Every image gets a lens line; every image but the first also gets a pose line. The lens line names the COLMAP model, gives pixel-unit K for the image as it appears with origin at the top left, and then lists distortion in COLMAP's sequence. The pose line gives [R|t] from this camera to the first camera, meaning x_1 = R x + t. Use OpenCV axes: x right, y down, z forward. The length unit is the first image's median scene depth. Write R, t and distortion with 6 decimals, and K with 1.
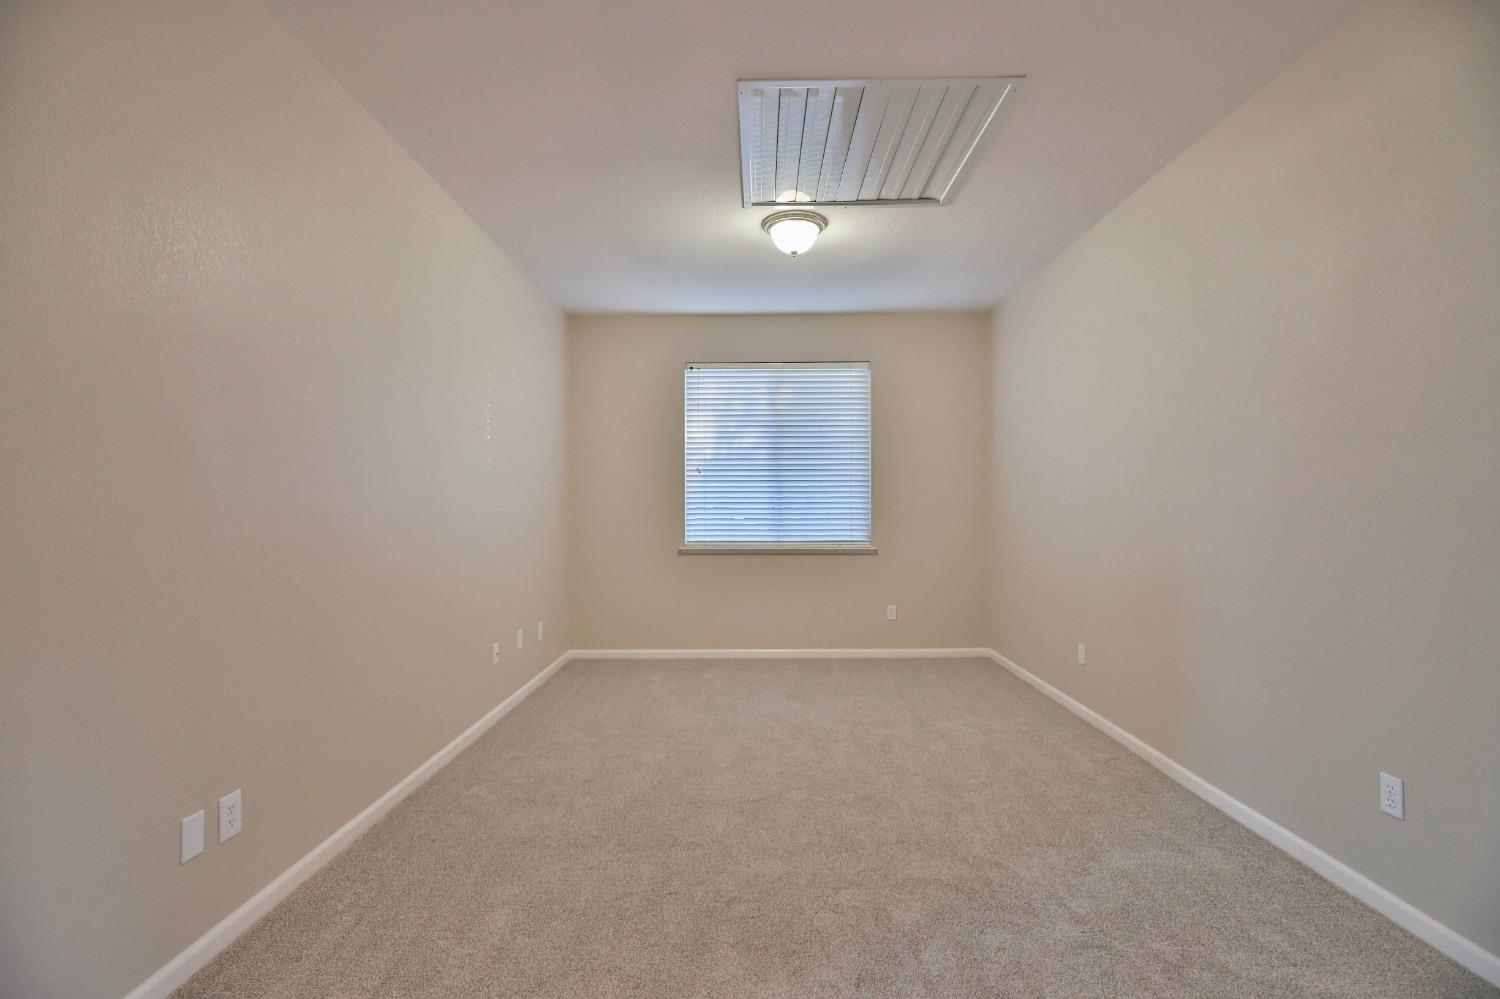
lens RADIAL K [[689.5, 0, 751.0], [0, 689.5, 501.6], [0, 0, 1]] dist [-0.016268, 0.001958]
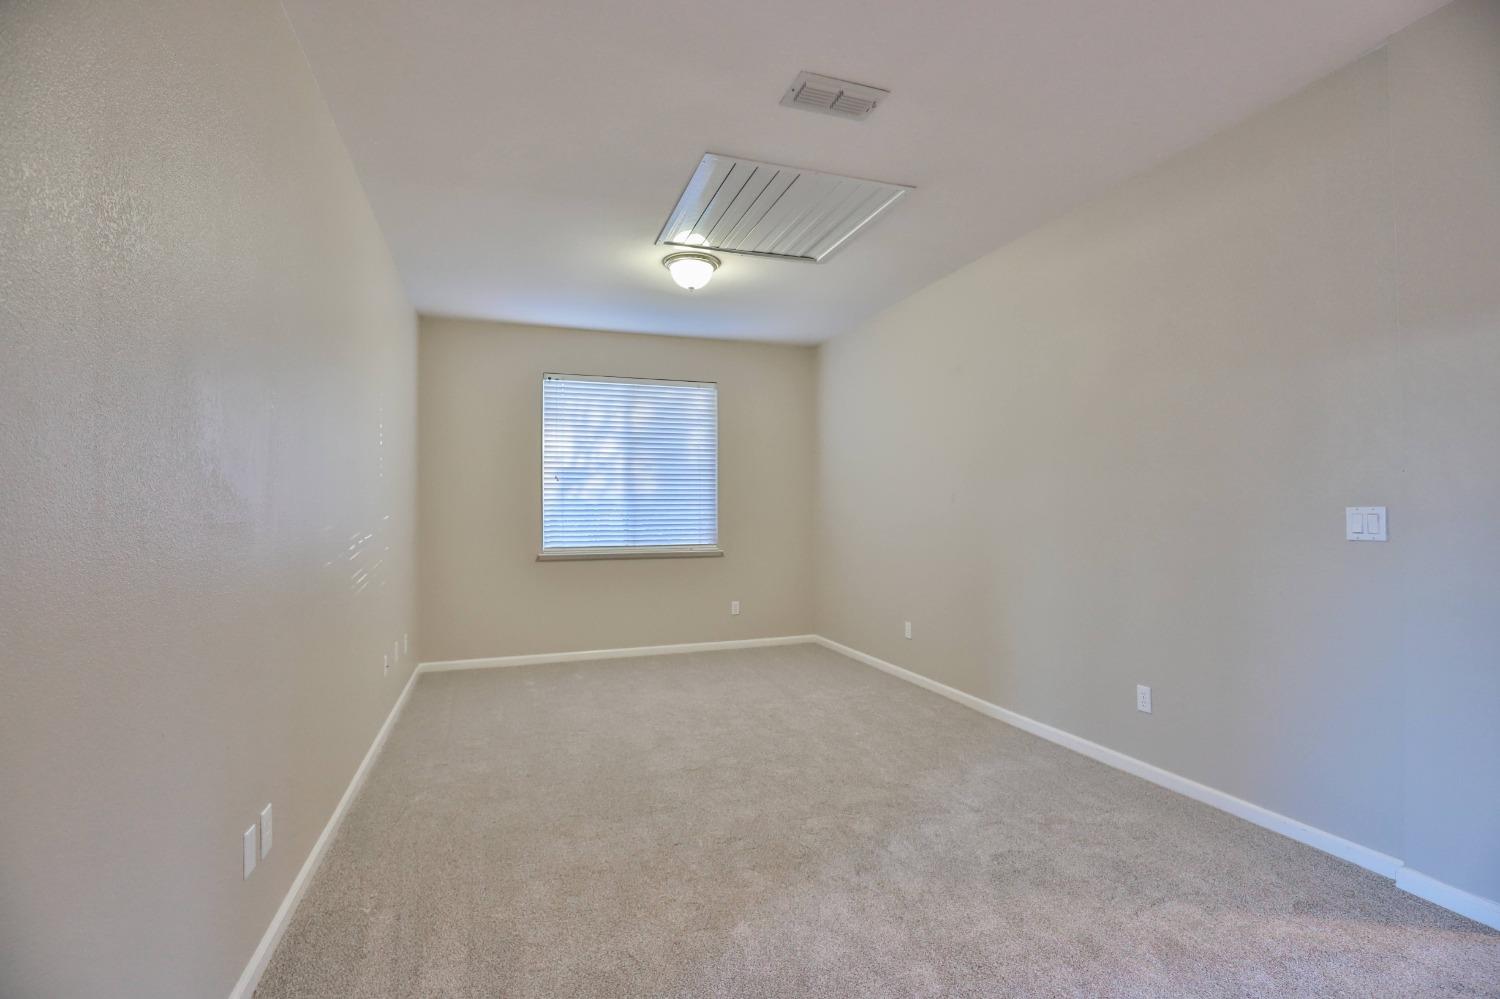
lens RADIAL K [[689.5, 0, 745.2], [0, 689.5, 500.1], [0, 0, 1]] dist [-0.016268, 0.001958]
pose [[0.941242, 0.001696, 0.337728, -0.233087], [0.002246, 0.999934, -0.011283, -0.001681], [-0.337724, 0.011378, 0.941176, -0.086900]]
